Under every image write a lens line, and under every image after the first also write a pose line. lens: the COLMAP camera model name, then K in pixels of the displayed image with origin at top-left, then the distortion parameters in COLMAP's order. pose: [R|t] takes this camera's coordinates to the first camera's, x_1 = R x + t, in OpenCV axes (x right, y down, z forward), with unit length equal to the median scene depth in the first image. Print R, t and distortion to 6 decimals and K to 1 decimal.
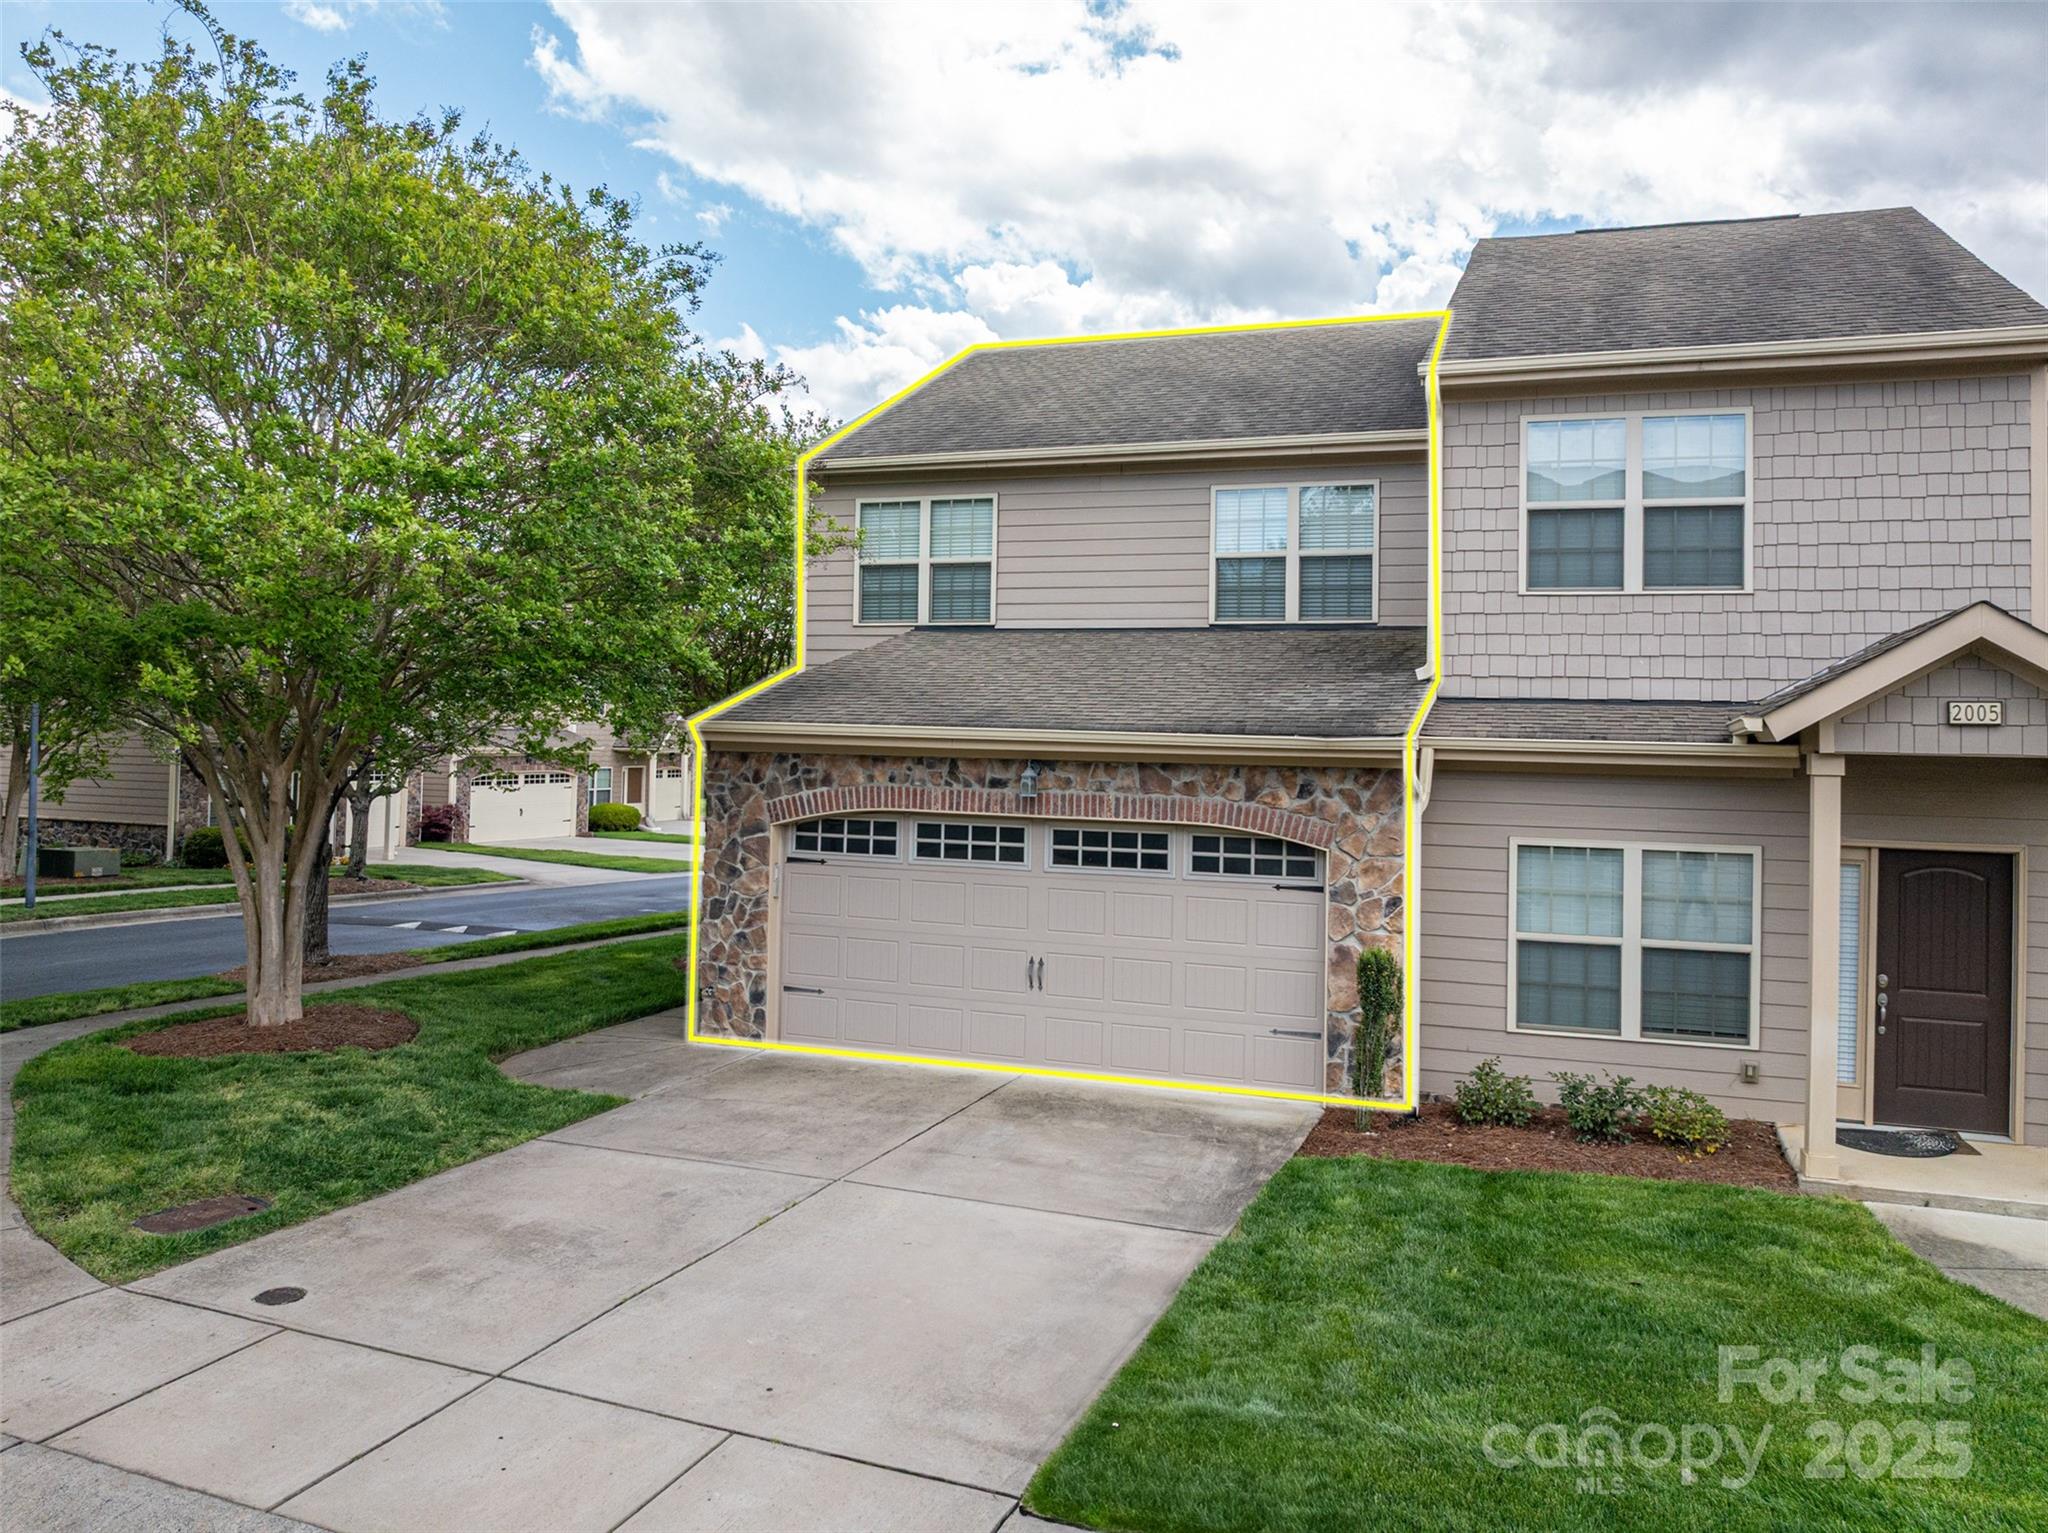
lens RADIAL K [[1445.9, 0, 1024.0], [0, 1445.9, 766.5], [0, 0, 1]] dist [-0.056039, 0.035502]
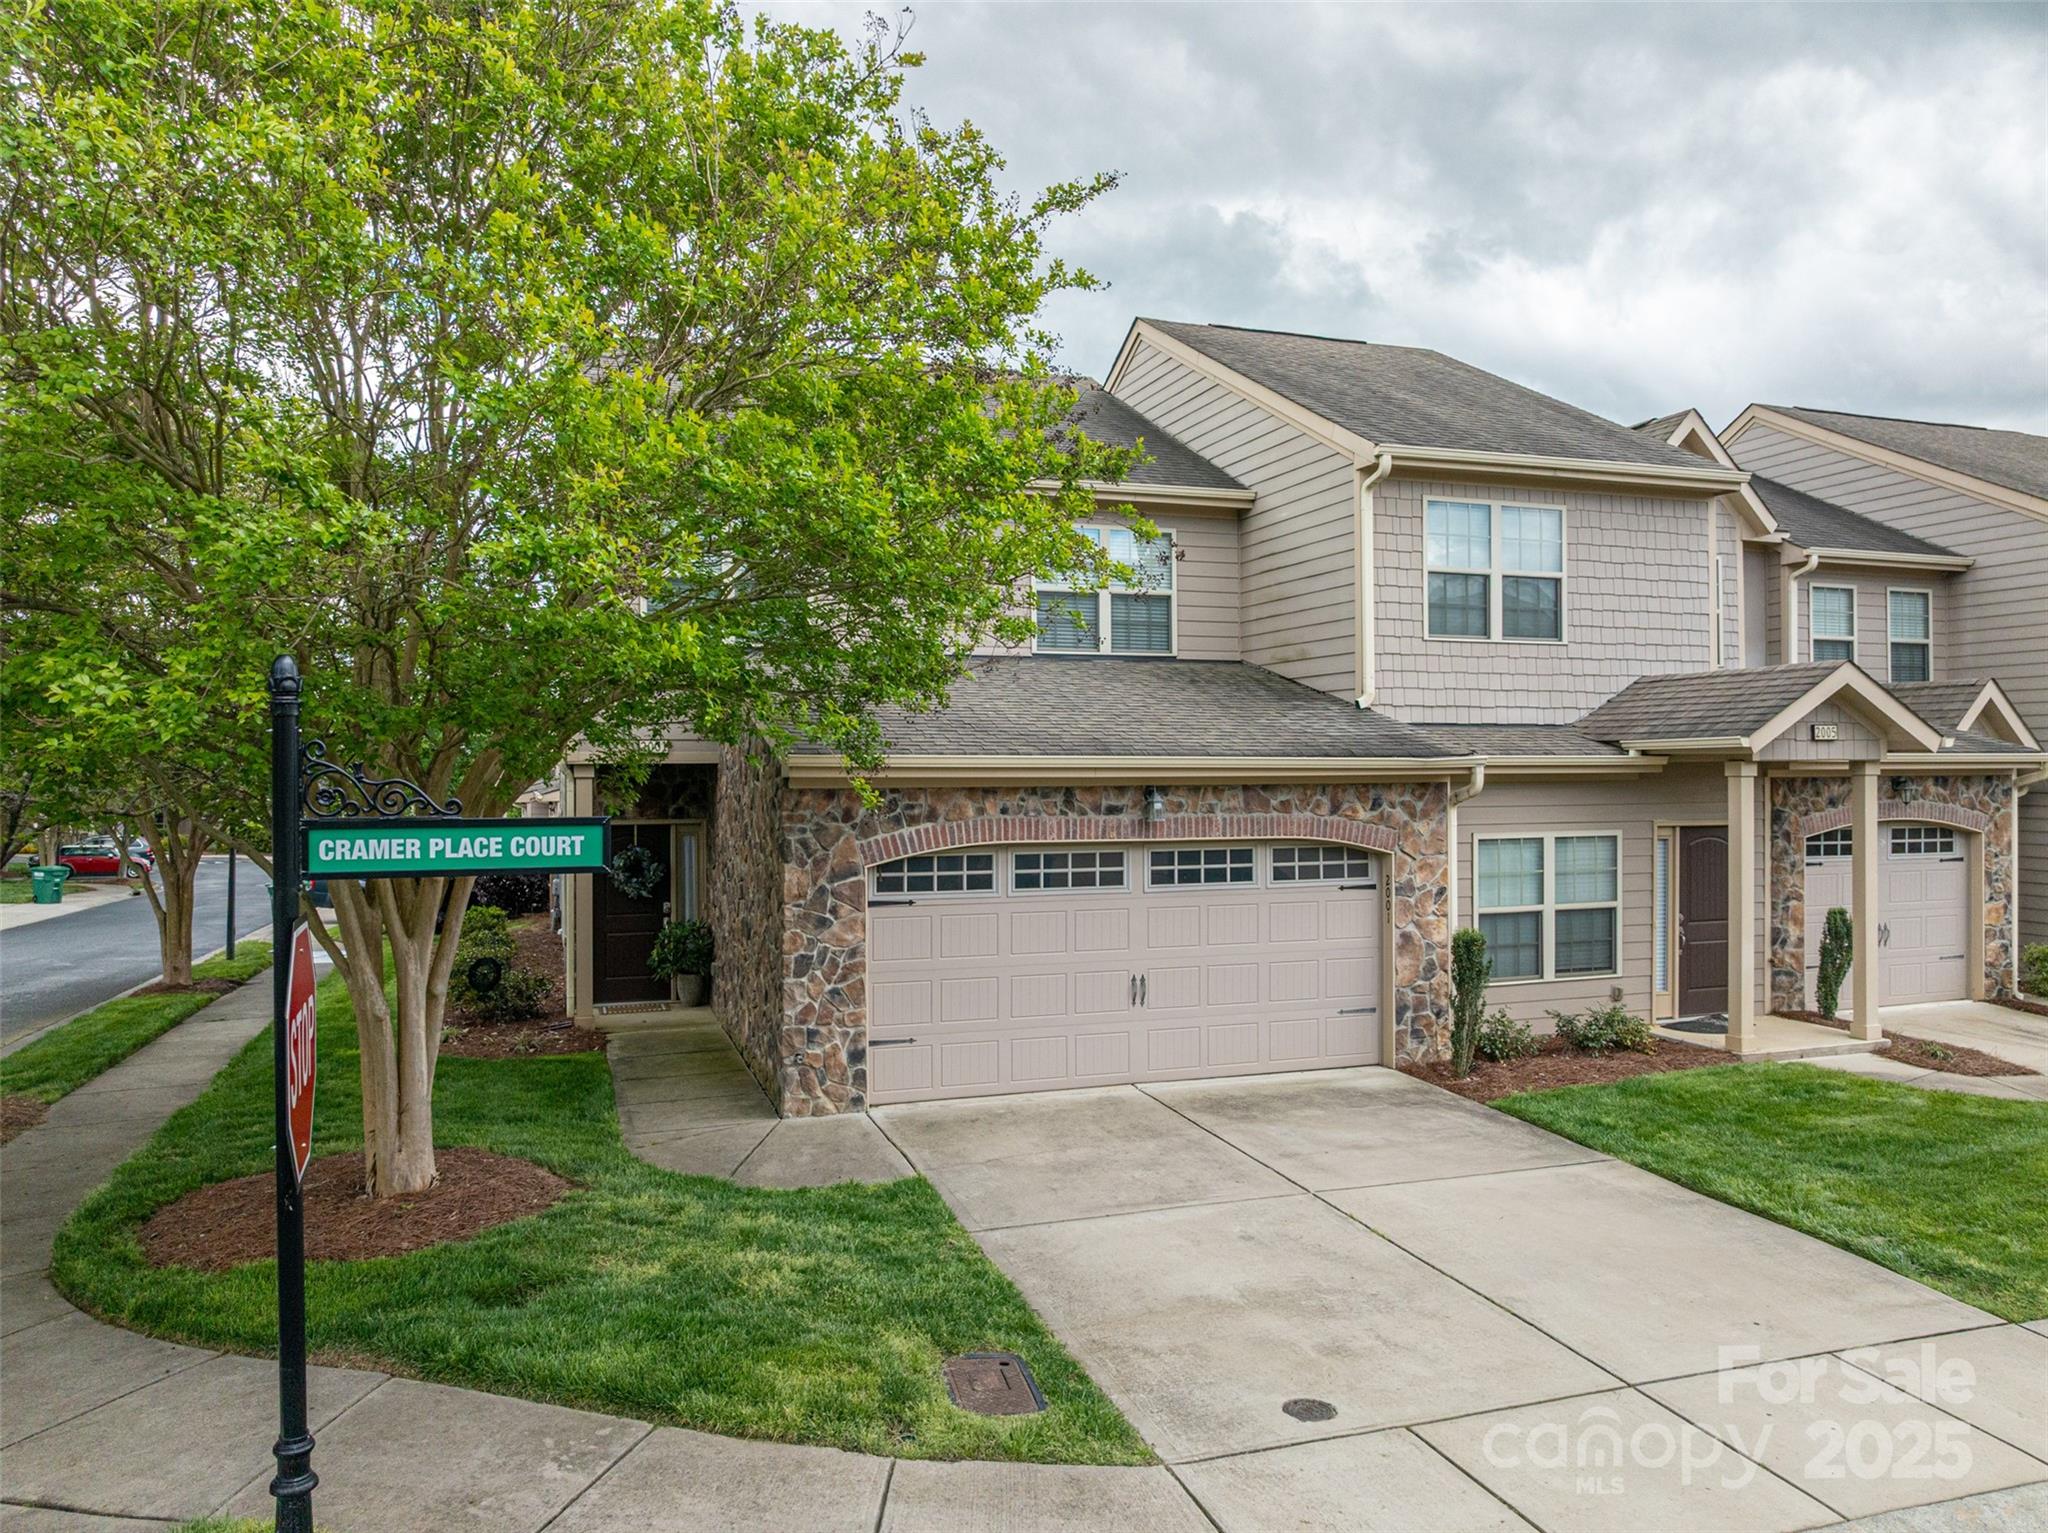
lens RADIAL K [[1422.1, 0, 1021.1], [0, 1422.1, 828.8], [0, 0, 1]] dist [-0.041790, 0.001020]
pose [[0.791840, -0.052978, 0.608426, -0.708715], [0.033514, 0.998499, 0.043326, -0.021811], [-0.609808, -0.013917, 0.792427, 0.247068]]
